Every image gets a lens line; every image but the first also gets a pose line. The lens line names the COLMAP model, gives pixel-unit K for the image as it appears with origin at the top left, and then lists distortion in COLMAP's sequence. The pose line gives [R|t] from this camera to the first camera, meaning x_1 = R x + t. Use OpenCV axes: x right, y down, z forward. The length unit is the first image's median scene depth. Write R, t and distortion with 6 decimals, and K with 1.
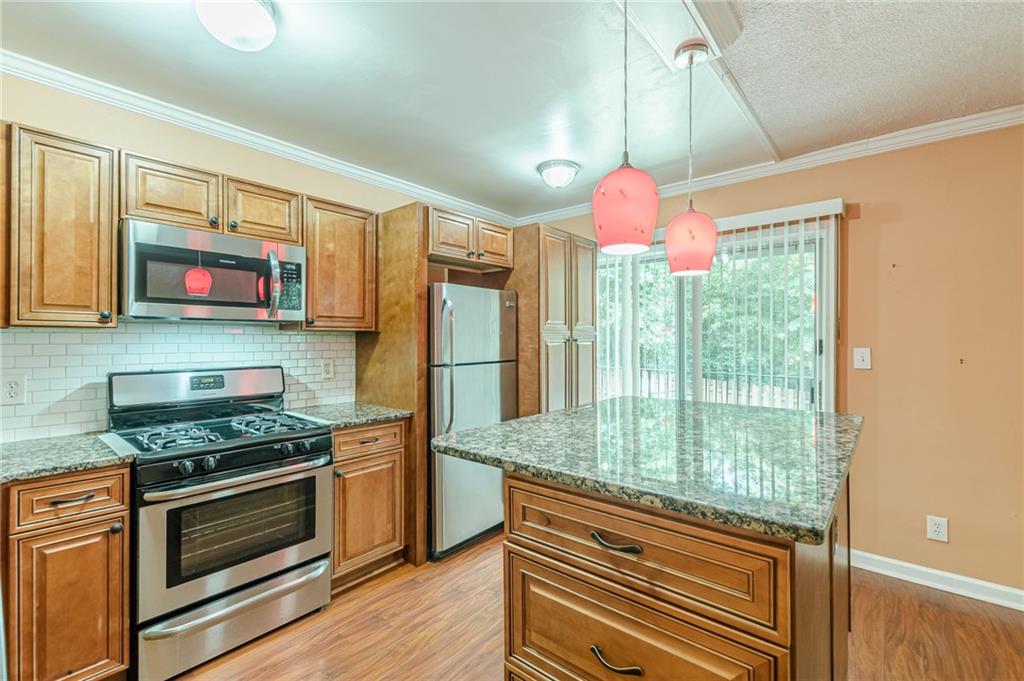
lens RADIAL K [[443.0, 0, 509.2], [0, 443.0, 342.2], [0, 0, 1]] dist [0.002161, -0.001852]
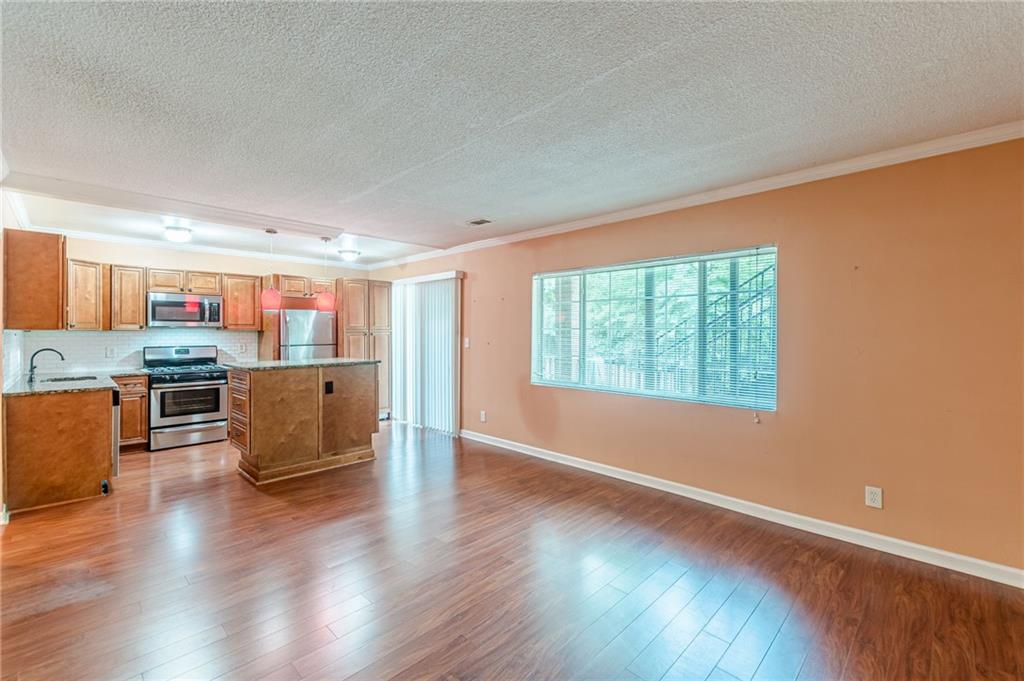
lens RADIAL K [[443.0, 0, 515.1], [0, 443.0, 334.3], [0, 0, 1]] dist [0.002161, -0.001852]
pose [[0.997594, 0.001549, -0.069315, 1.373670], [-0.001450, 0.999998, 0.001475, -0.012769], [0.069317, -0.001371, 0.997594, -1.369076]]
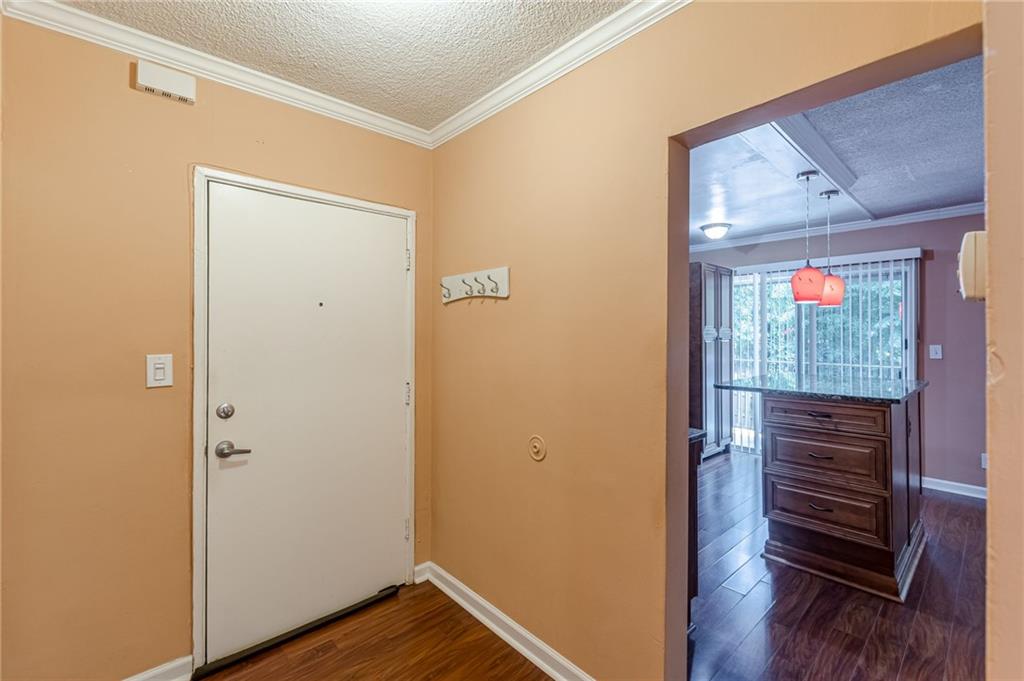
lens RADIAL K [[443.0, 0, 510.6], [0, 443.0, 333.0], [0, 0, 1]] dist [0.002161, -0.001852]
pose [[0.991997, 0.000980, -0.126255, -0.526739], [-0.002320, 0.999943, -0.010468, -0.010711], [0.126238, 0.010678, 0.991943, -0.794730]]
